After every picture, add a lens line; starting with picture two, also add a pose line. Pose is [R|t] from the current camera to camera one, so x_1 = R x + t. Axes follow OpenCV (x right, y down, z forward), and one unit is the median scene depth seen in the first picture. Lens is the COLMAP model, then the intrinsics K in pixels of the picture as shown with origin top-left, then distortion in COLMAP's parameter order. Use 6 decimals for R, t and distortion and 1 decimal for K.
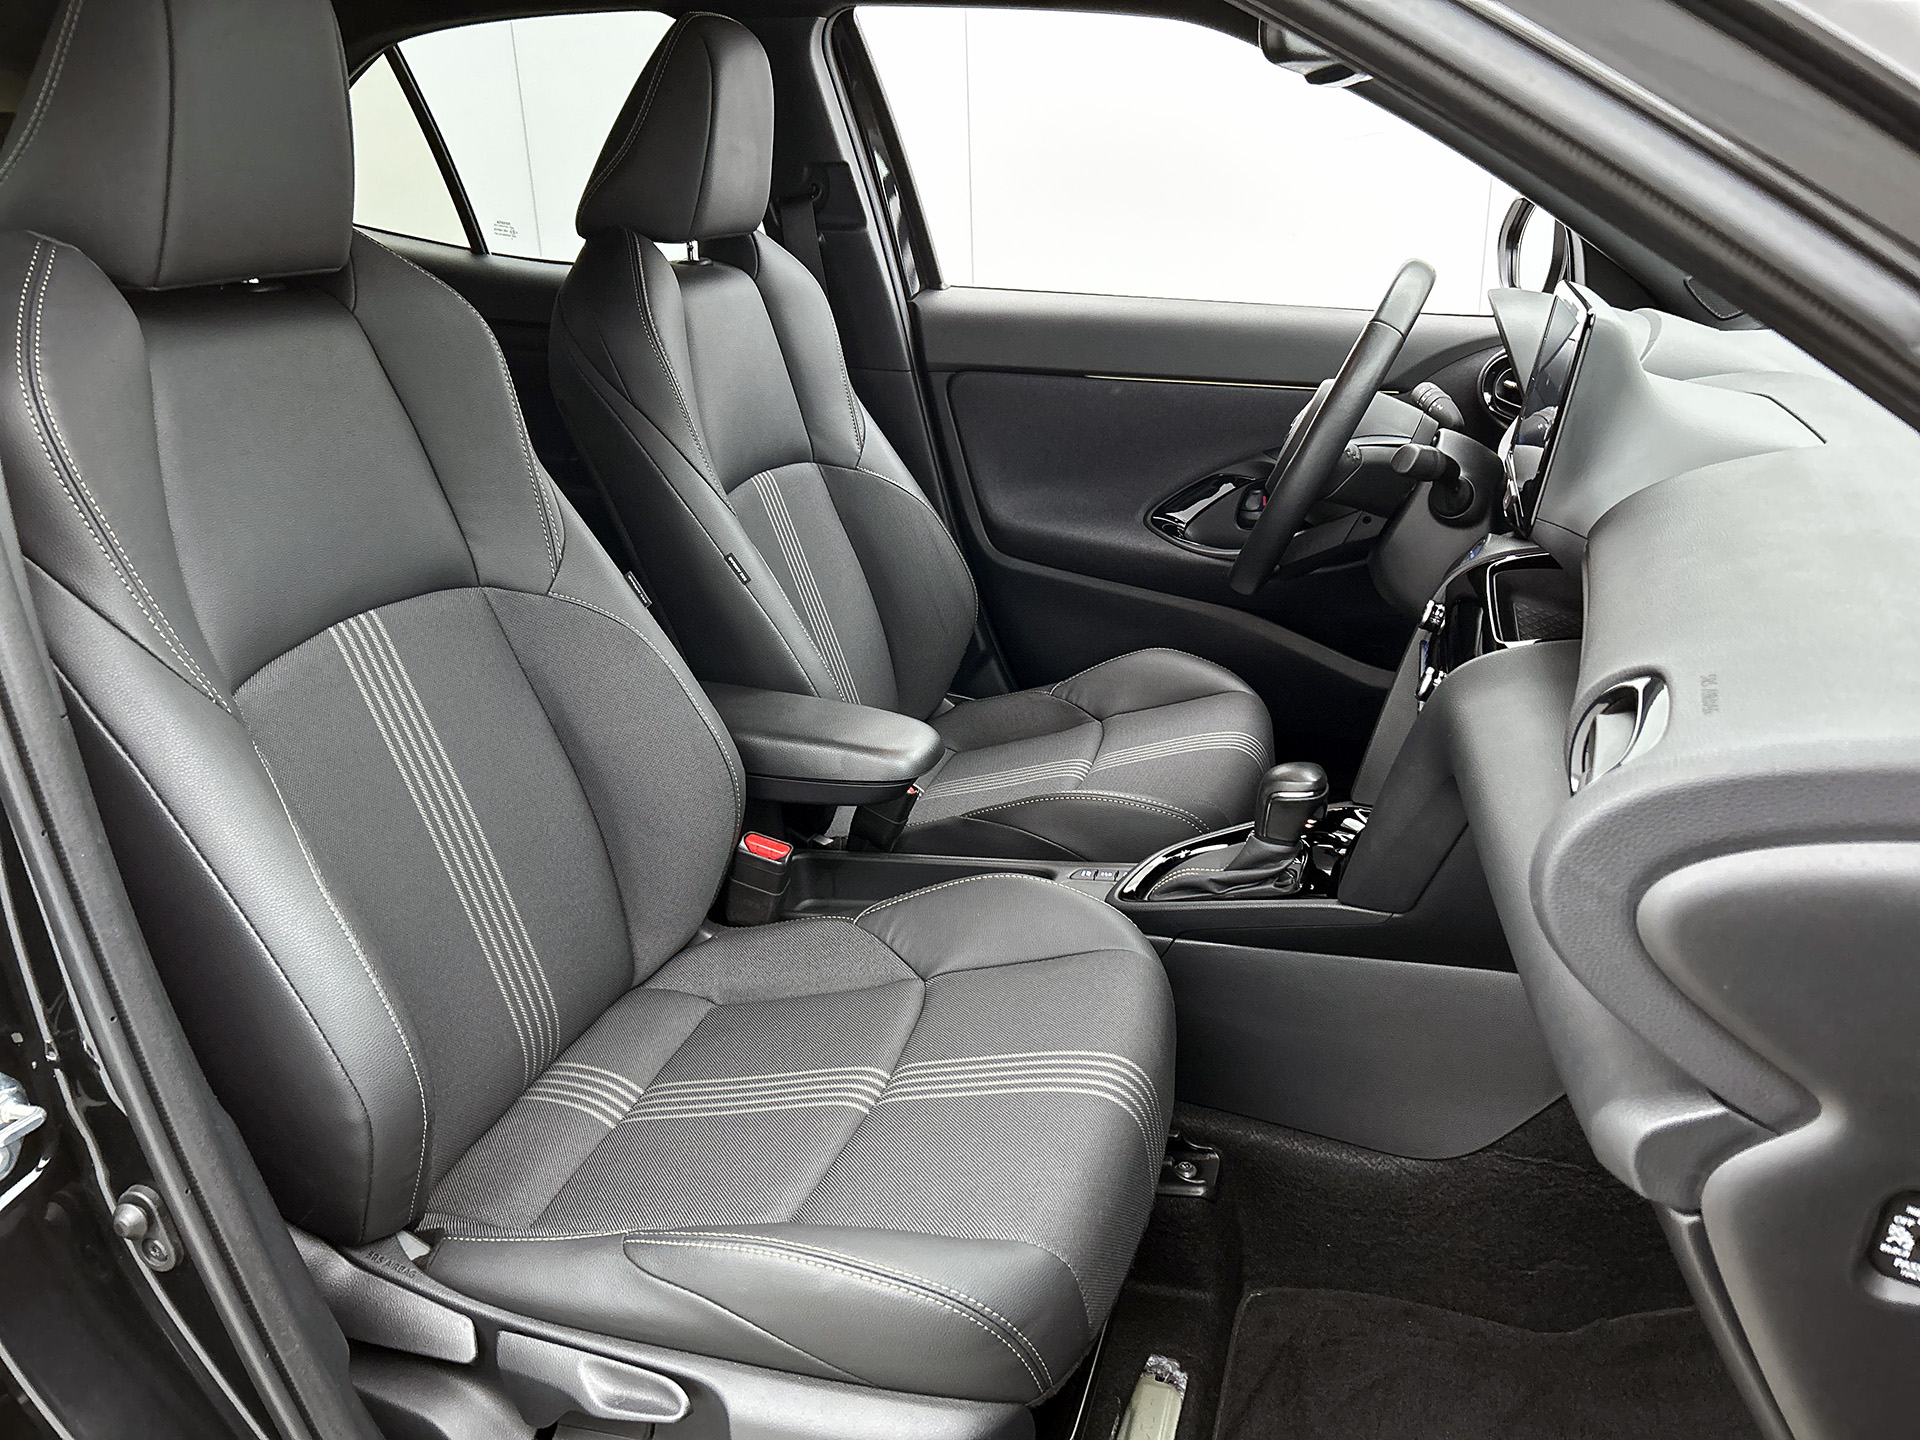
lens RADIAL K [[1402.2, 0, 972.6], [0, 1402.2, 711.1], [0, 0, 1]] dist [-0.011671, -0.025029]
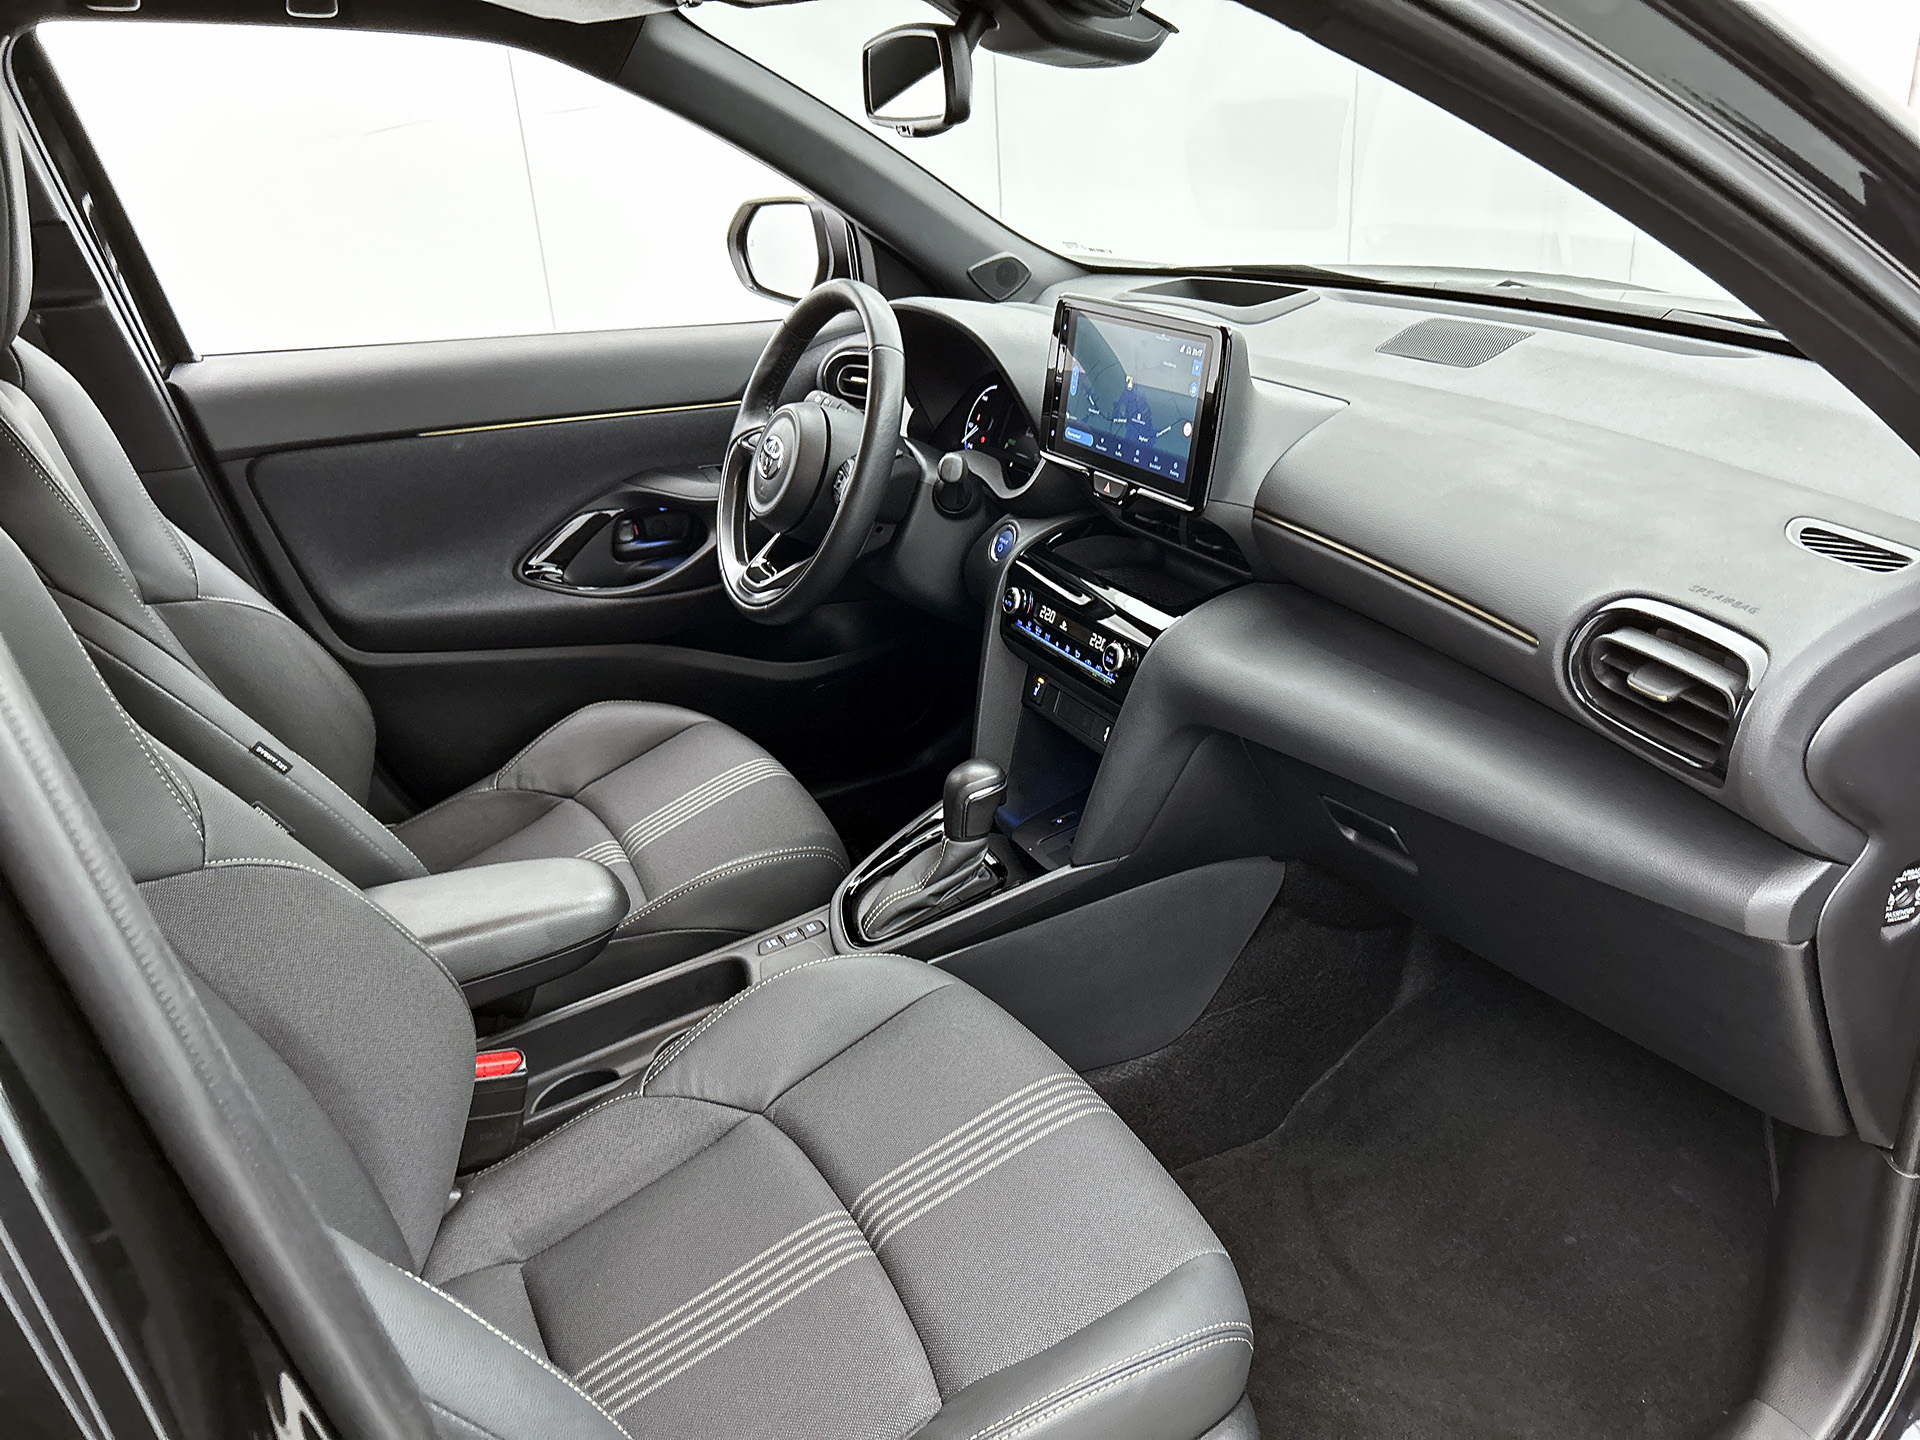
lens RADIAL K [[1402.2, 0, 970.8], [0, 1402.2, 730.4], [0, 0, 1]] dist [-0.011671, -0.025029]
pose [[0.718127, -0.301713, 0.627107, -0.278599], [0.279151, 0.950343, 0.137560, -0.086130], [-0.637470, 0.076271, 0.766691, 0.116243]]
